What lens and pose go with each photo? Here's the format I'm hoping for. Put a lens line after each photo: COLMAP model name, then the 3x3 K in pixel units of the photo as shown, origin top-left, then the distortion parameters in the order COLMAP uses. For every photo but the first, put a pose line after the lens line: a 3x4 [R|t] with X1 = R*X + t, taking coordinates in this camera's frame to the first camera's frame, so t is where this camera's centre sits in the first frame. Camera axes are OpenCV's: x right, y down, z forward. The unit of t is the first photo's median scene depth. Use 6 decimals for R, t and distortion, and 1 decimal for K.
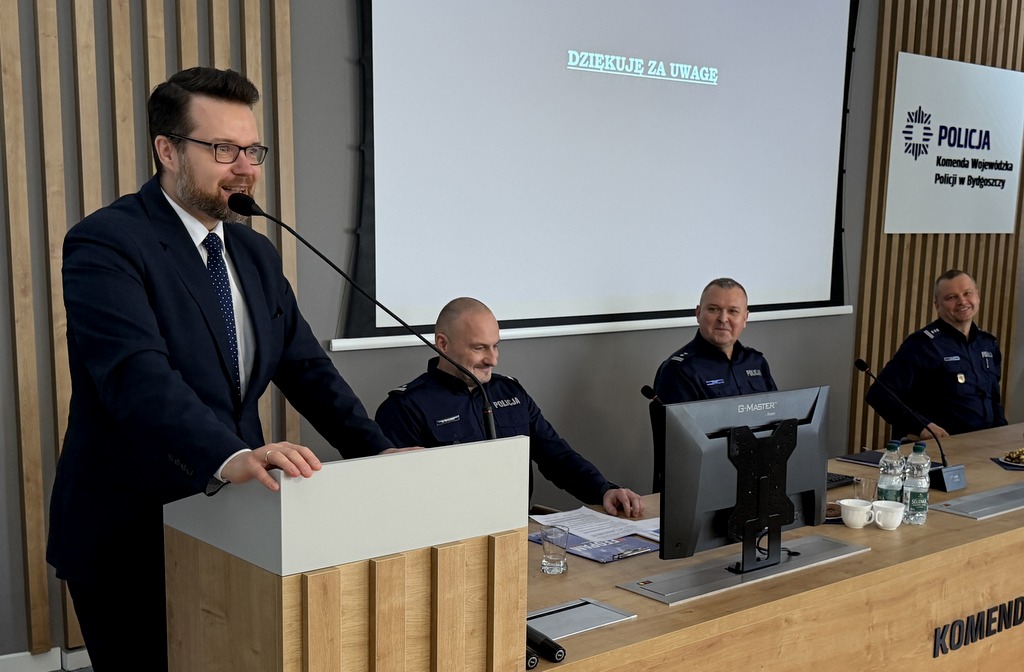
lens RADIAL K [[1278.7, 0, 563.7], [0, 1278.7, 408.3], [0, 0, 1]] dist [0.062578, 0.000000]
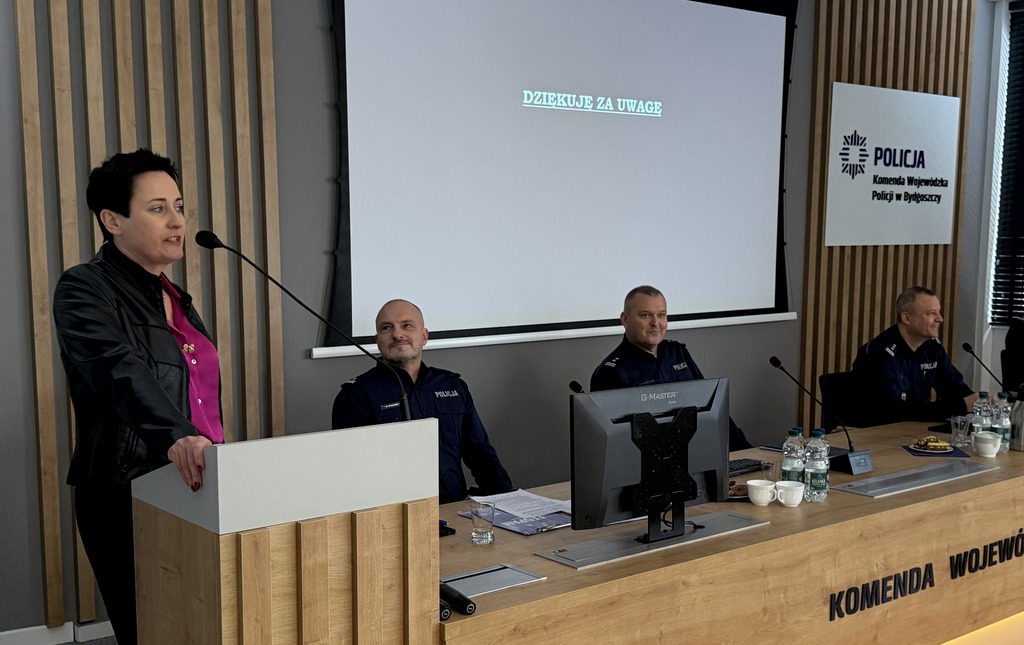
lens RADIAL K [[1194.0, 0, 503.3], [0, 1194.0, 361.9], [0, 0, 1]] dist [0.078976, 0.000000]
pose [[0.998413, -0.015010, -0.054279, 0.060629], [0.012441, 0.998801, -0.047352, 0.014725], [0.054924, 0.046601, 0.997402, -0.061367]]
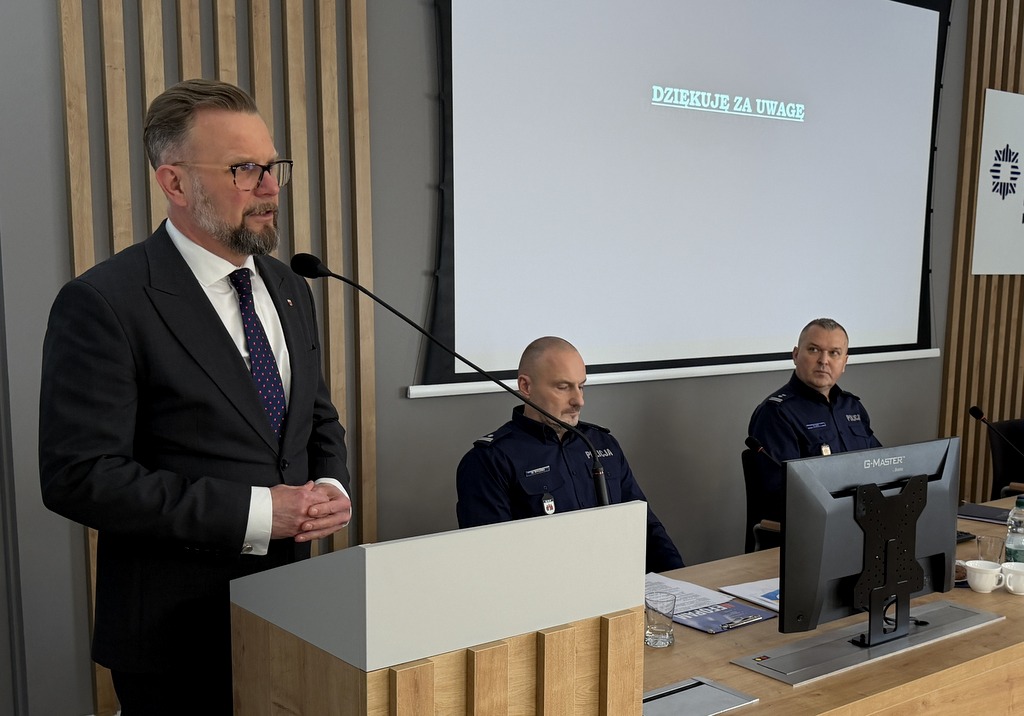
lens RADIAL K [[1241.6, 0, 596.6], [0, 1241.6, 432.7], [0, 0, 1]] dist [0.051707, 0.000000]
pose [[0.999754, -0.001119, -0.022166, -0.027559], [0.000837, 0.999919, -0.012705, -0.009277], [0.022179, 0.012684, 0.999674, 0.100873]]
